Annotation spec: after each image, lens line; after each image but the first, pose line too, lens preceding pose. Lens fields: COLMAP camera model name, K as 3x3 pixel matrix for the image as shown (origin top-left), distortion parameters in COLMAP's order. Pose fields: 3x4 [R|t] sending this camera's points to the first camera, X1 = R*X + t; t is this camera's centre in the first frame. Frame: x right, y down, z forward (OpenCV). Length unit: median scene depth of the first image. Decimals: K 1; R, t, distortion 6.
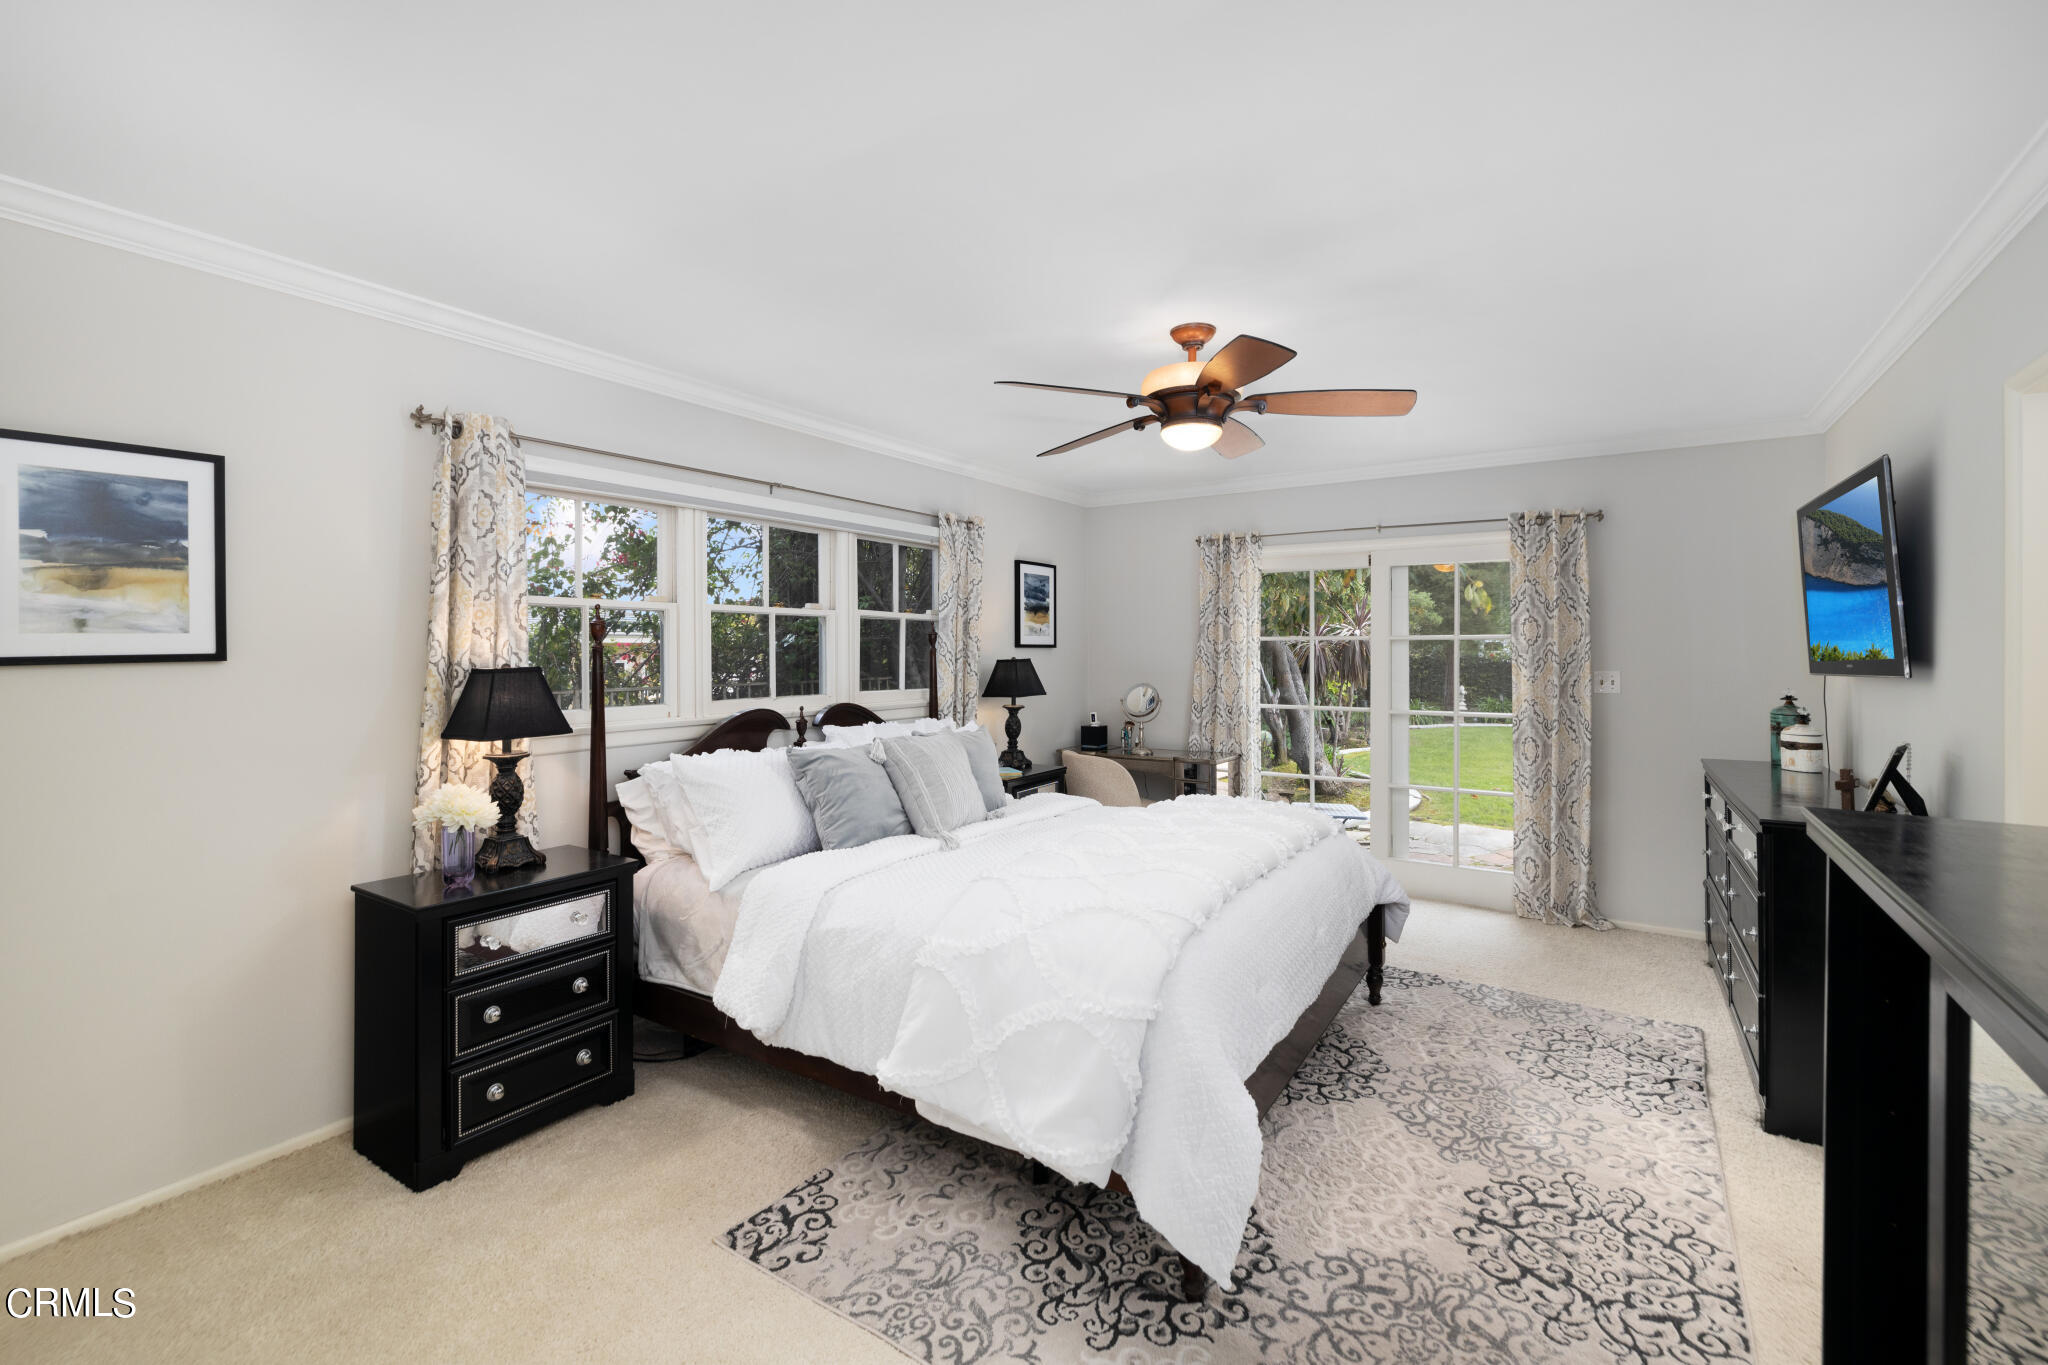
lens RADIAL K [[891.1, 0, 1043.4], [0, 891.1, 663.5], [0, 0, 1]] dist [0.000977, 0.000142]
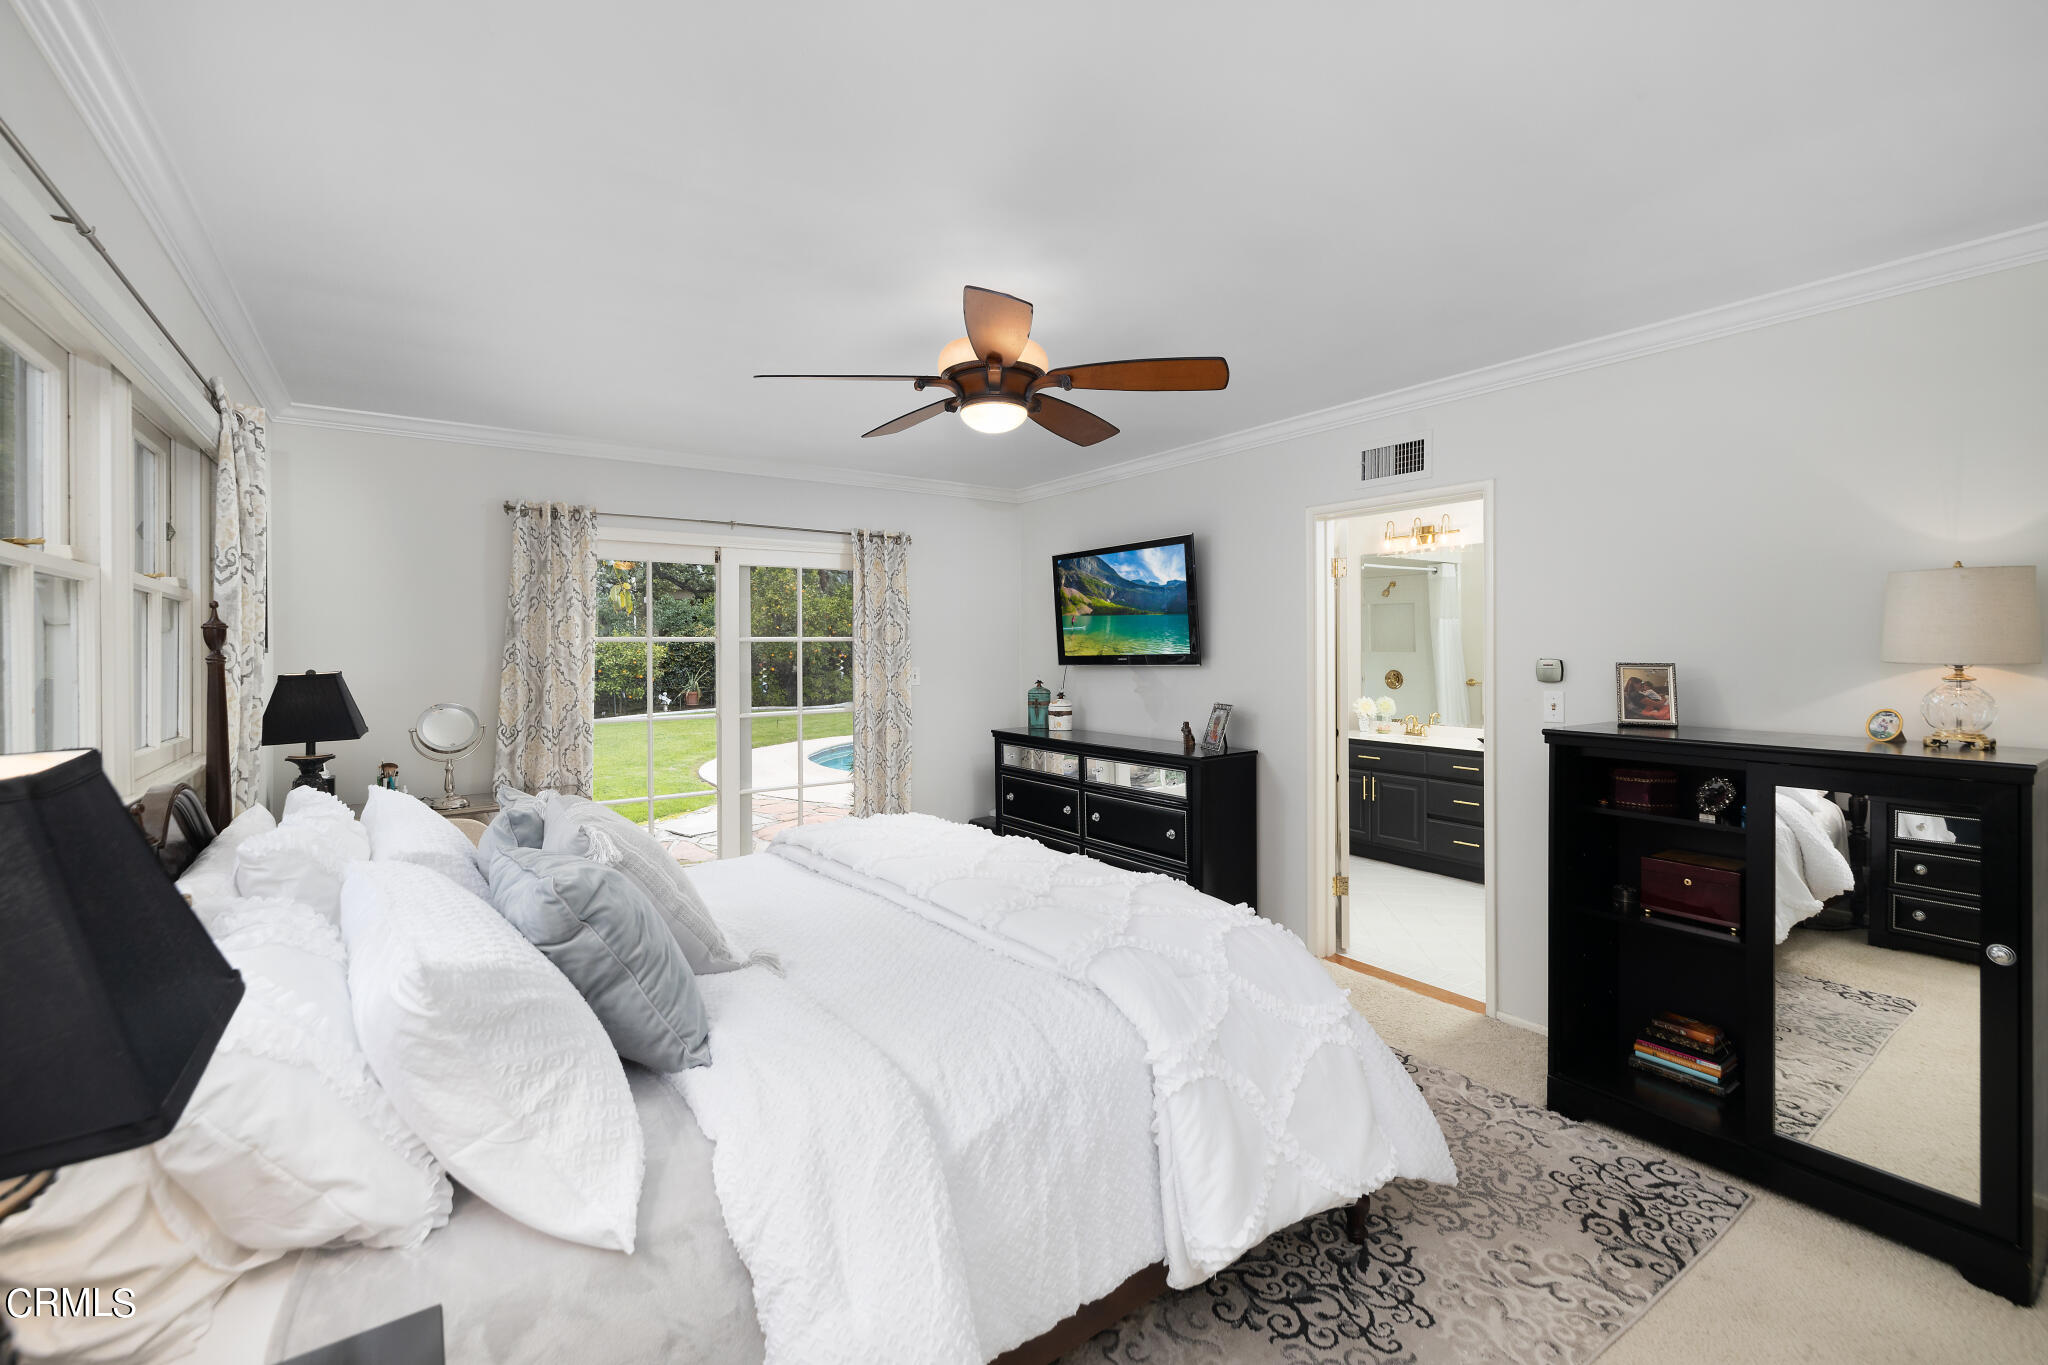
lens RADIAL K [[848.6, 0, 1023.1], [0, 848.6, 640.3], [0, 0, 1]] dist [-0.000096, -0.000032]
pose [[0.376327, 0.001155, 0.926486, -0.516424], [0.016979, 0.999823, -0.008143, -0.021110], [-0.926331, 0.018795, 0.376241, 0.515250]]
